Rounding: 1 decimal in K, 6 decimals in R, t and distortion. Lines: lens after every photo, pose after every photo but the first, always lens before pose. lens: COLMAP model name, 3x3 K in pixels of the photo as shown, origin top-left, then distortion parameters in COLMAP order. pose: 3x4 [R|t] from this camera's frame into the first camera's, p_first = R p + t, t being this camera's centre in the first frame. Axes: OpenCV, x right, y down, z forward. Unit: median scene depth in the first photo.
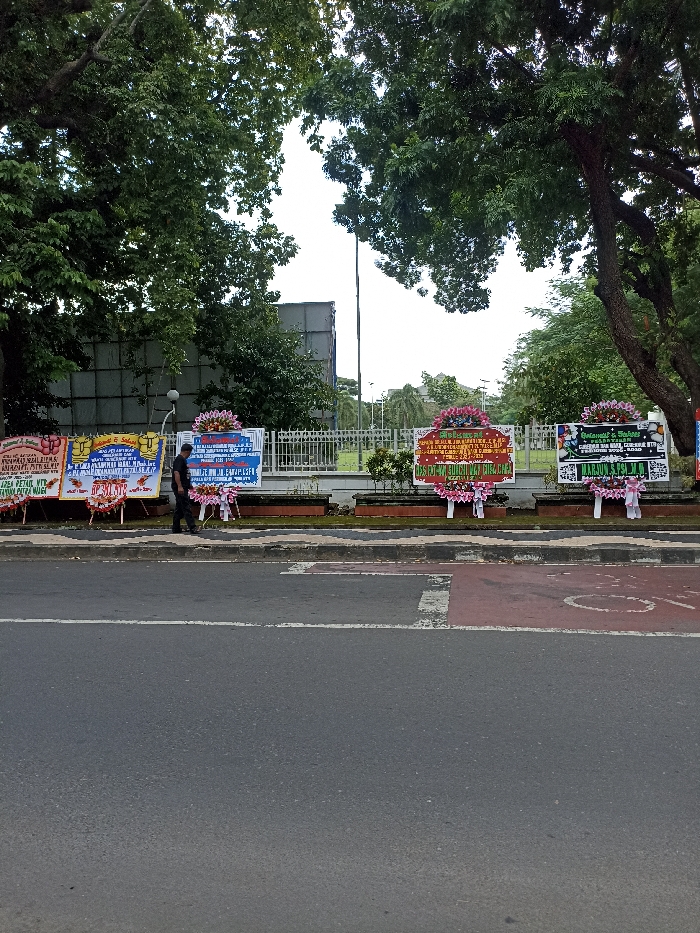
lens RADIAL K [[689.9, 0, 350.0], [0, 689.9, 466.5], [0, 0, 1]] dist [0.031800, 0.001725]
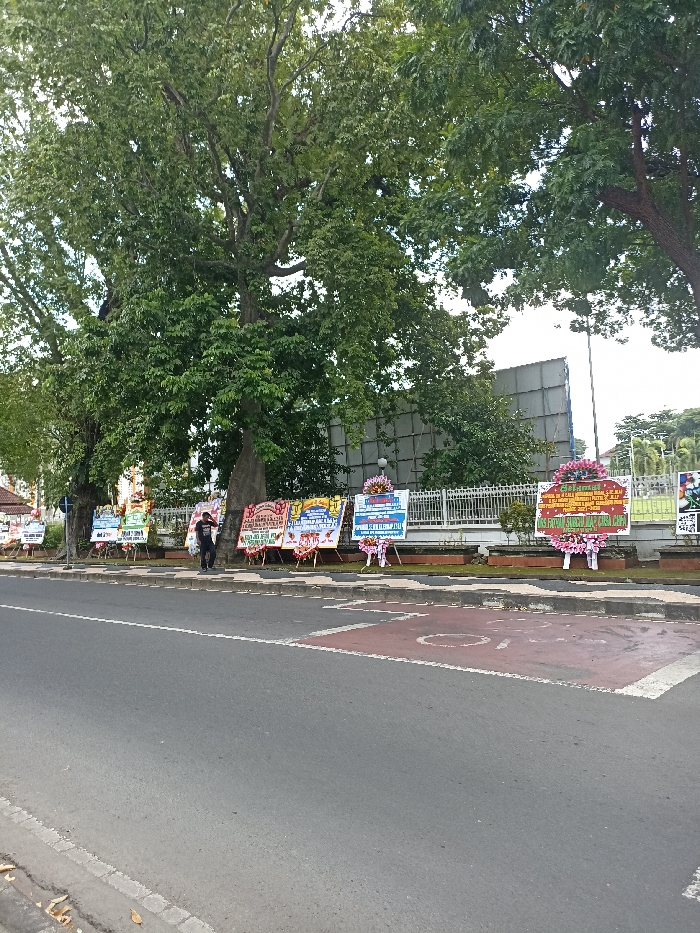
lens RADIAL K [[689.9, 0, 350.0], [0, 689.9, 466.5], [0, 0, 1]] dist [0.031800, 0.001725]
pose [[0.830502, -0.060104, -0.553764, 0.448919], [0.021926, 0.996918, -0.075319, -0.007075], [0.556584, 0.050411, 0.829260, -0.046655]]
